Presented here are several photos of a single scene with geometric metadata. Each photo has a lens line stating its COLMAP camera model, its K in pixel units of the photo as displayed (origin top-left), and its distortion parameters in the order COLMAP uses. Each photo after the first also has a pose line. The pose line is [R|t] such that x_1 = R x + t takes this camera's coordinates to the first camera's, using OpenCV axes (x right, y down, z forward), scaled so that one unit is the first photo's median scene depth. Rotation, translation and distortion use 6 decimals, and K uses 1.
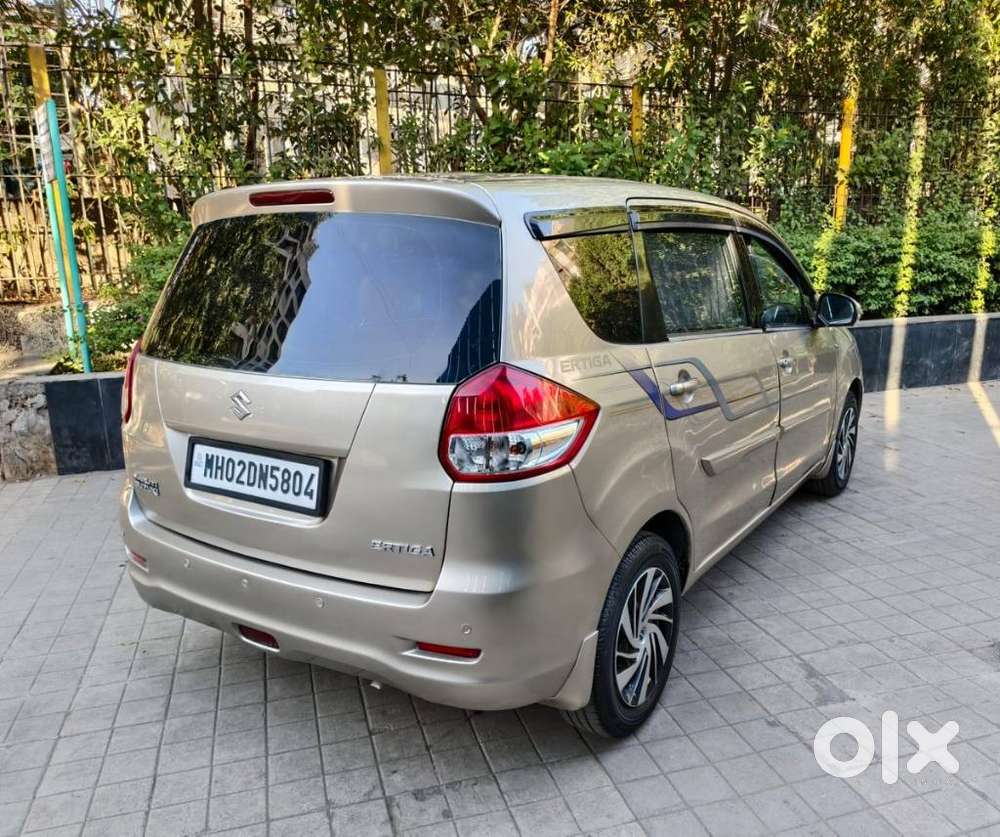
lens RADIAL K [[799.1, 0, 500.0], [0, 799.1, 418.5], [0, 0, 1]] dist [-0.004502, 0.001882]
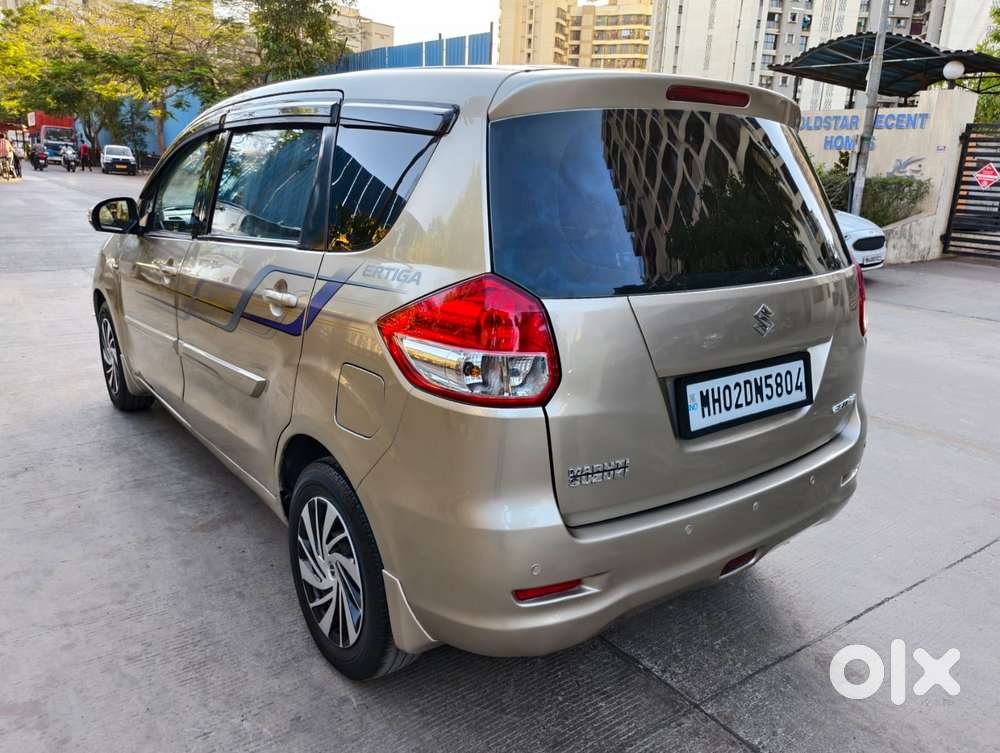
lens RADIAL K [[848.2, 0, 500.0], [0, 848.2, 376.5], [0, 0, 1]] dist [-0.010124, -0.001651]
pose [[0.331948, -0.219726, 0.917350, -1.342271], [0.172244, 0.970262, 0.170072, -0.171869], [-0.927439, 0.101553, 0.359922, 0.924758]]
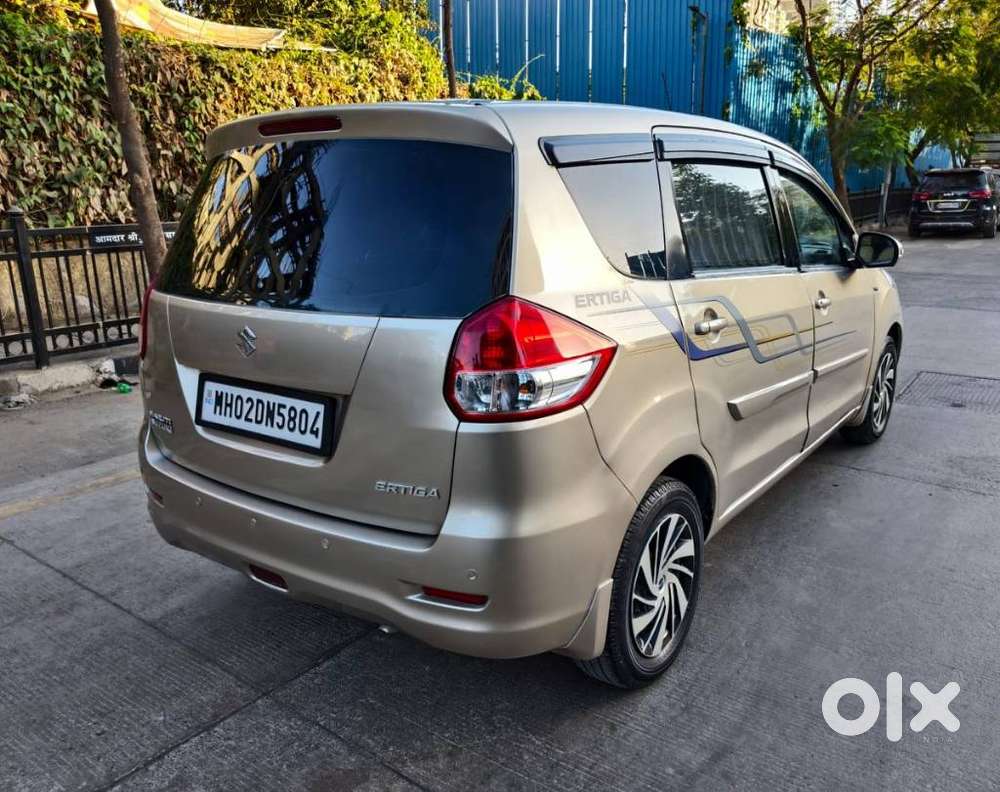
lens RADIAL K [[763.3, 0, 500.0], [0, 763.3, 396.0], [0, 0, 1]] dist [0.038785, -0.111163]
pose [[0.998469, 0.011291, -0.054154, 0.034251], [-0.009149, 0.999173, 0.039629, 0.010771], [0.054557, -0.039073, 0.997746, 0.083497]]
